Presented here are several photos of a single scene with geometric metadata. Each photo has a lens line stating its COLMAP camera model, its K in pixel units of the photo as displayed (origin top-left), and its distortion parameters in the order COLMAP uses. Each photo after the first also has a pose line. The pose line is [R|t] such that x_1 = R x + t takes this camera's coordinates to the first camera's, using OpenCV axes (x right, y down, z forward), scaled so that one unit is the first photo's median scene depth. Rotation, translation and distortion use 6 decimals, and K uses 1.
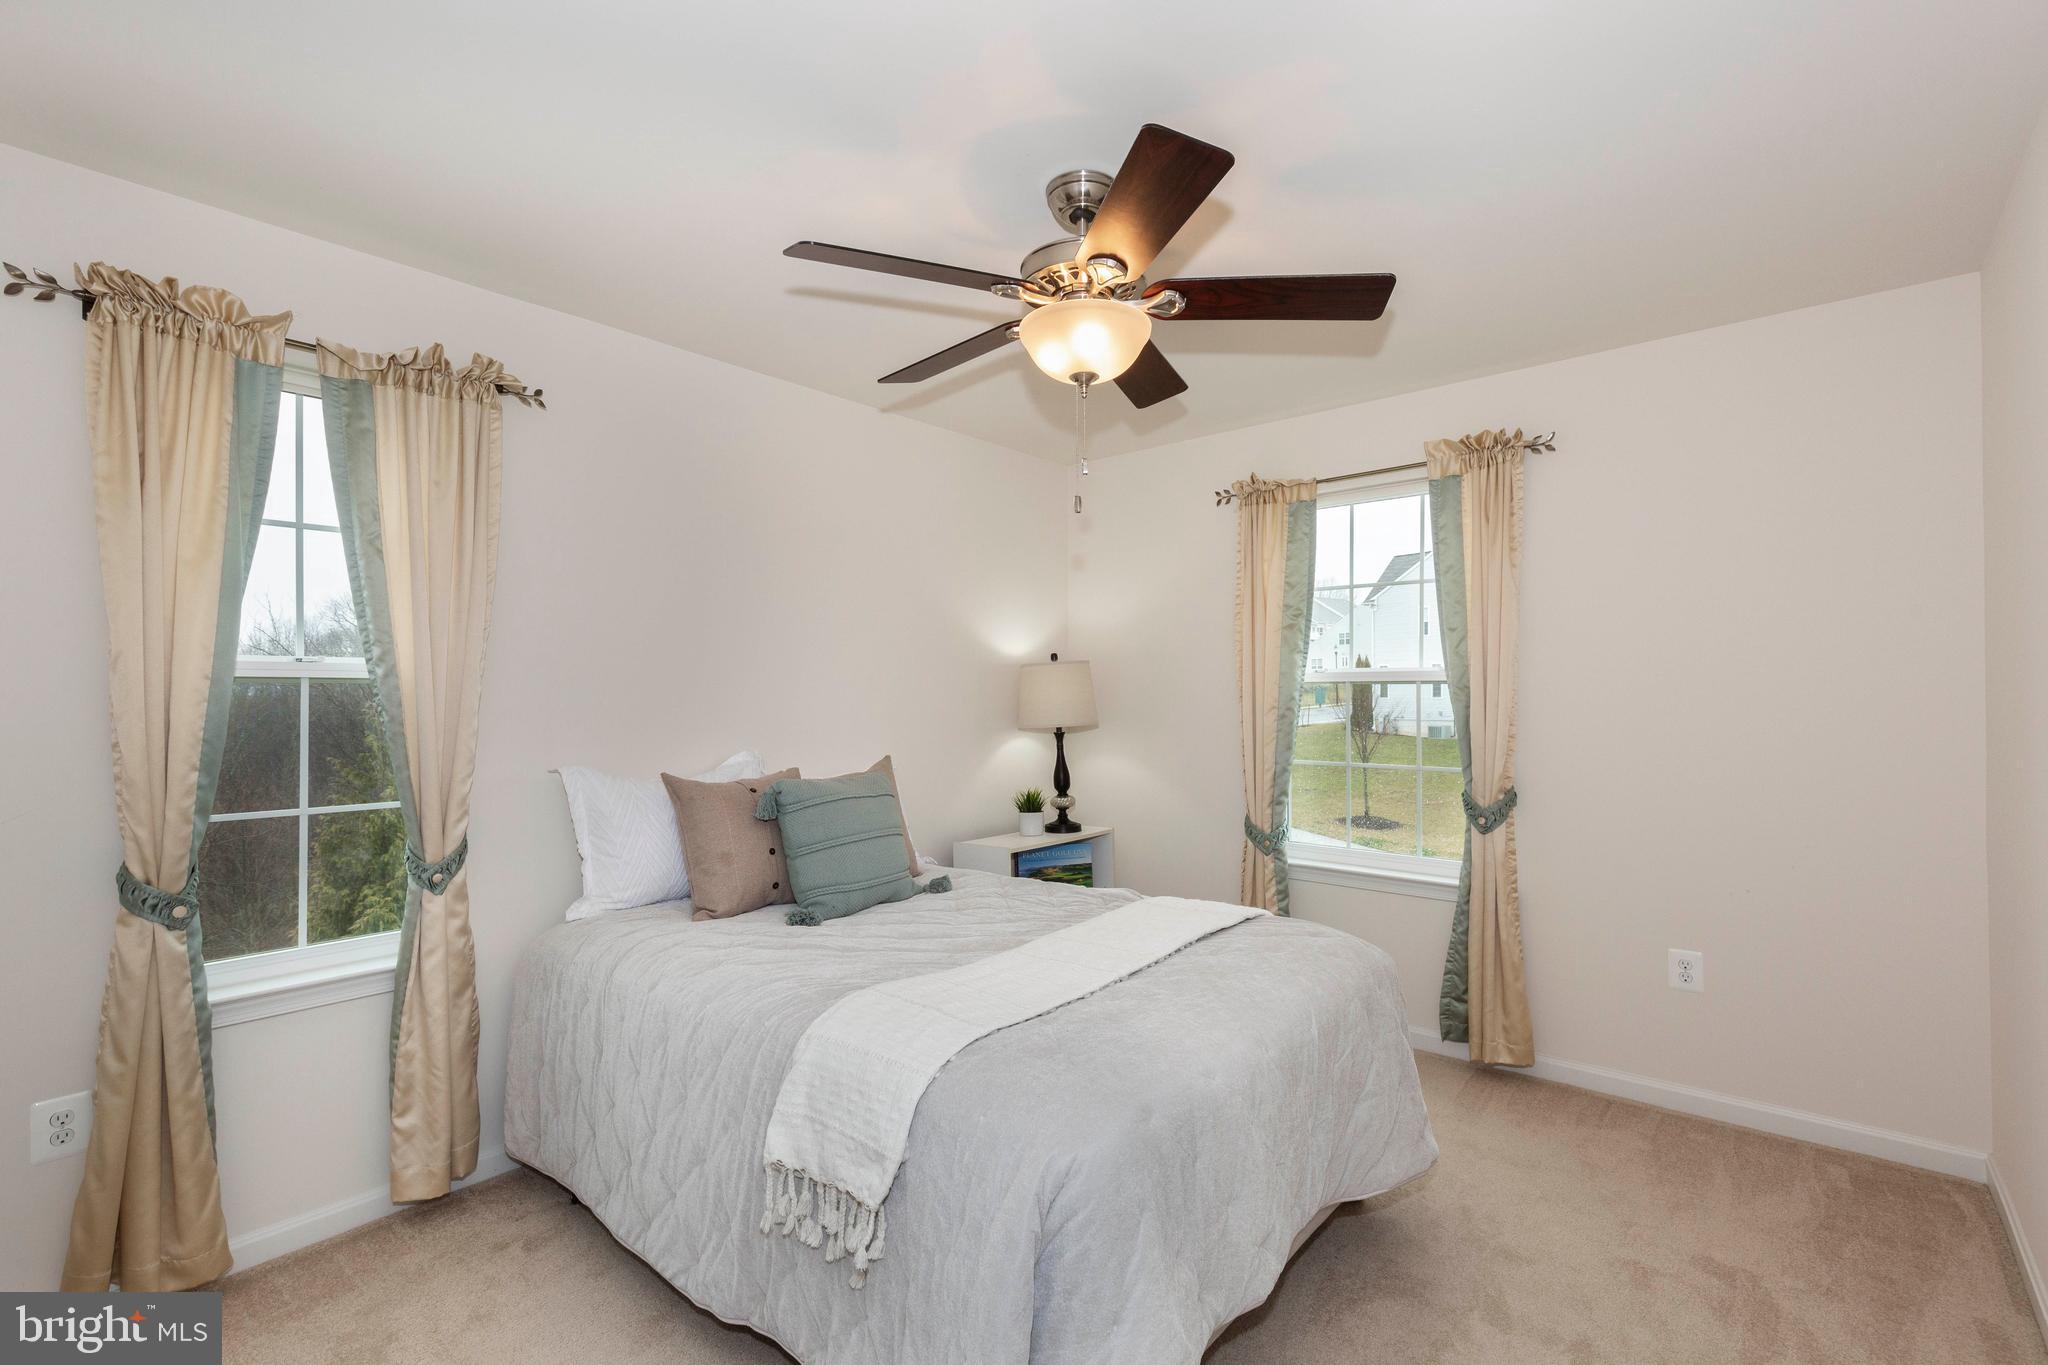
lens RADIAL K [[920.0, 0, 1012.0], [0, 920.0, 689.6], [0, 0, 1]] dist [0.005137, -0.000377]
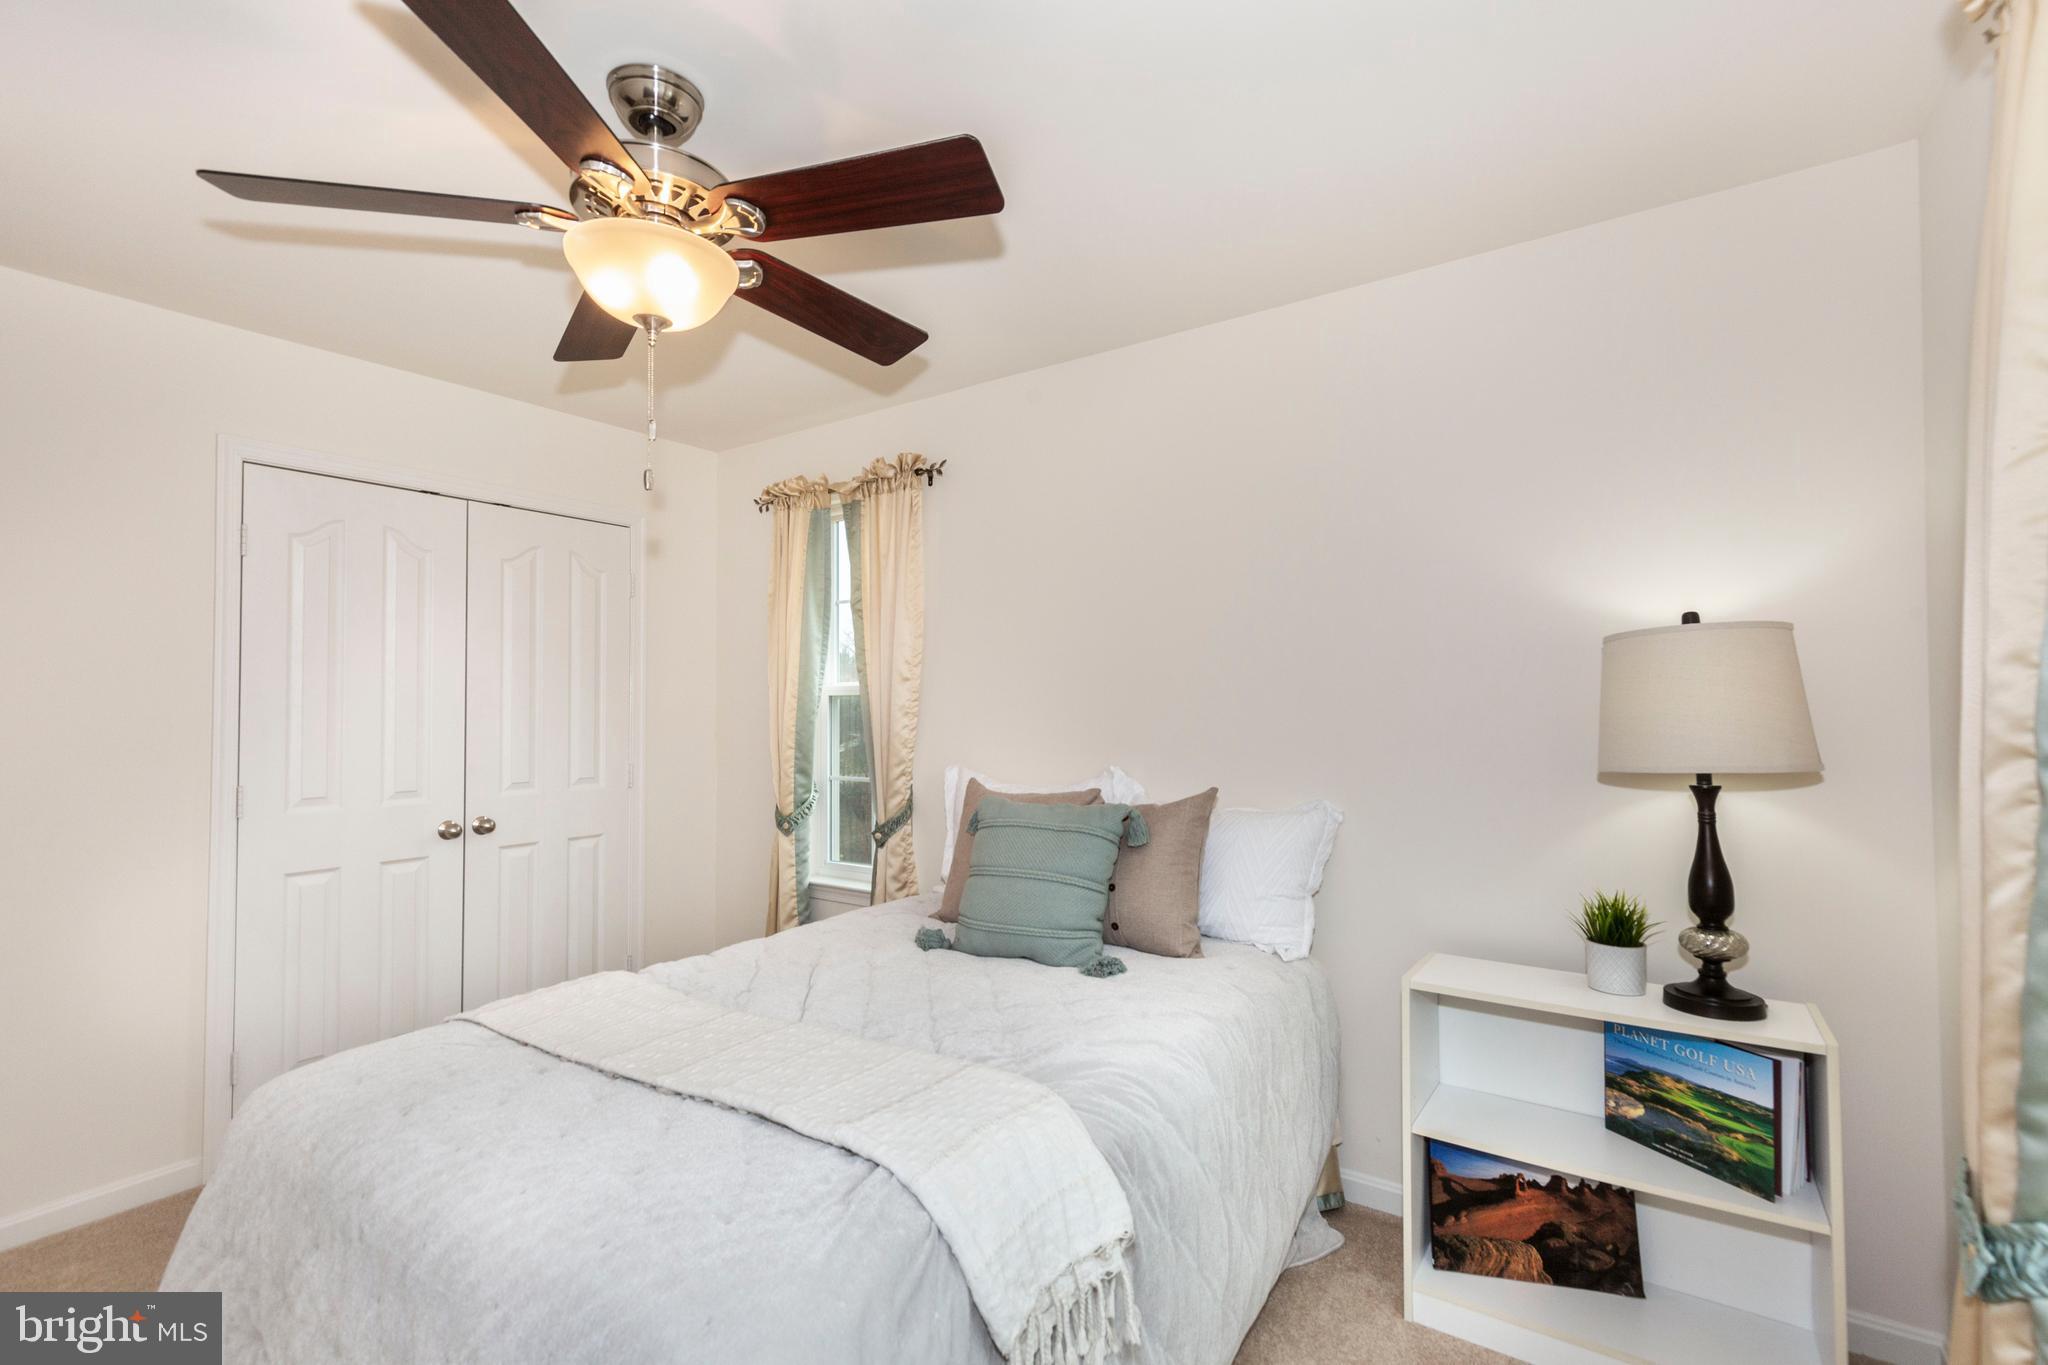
lens RADIAL K [[920.0, 0, 1012.0], [0, 920.0, 689.6], [0, 0, 1]] dist [0.005137, -0.000377]
pose [[0.083103, -0.013300, -0.996452, 0.478850], [0.015376, 0.999809, -0.012063, 0.001088], [0.996422, -0.014319, 0.083292, 0.650040]]
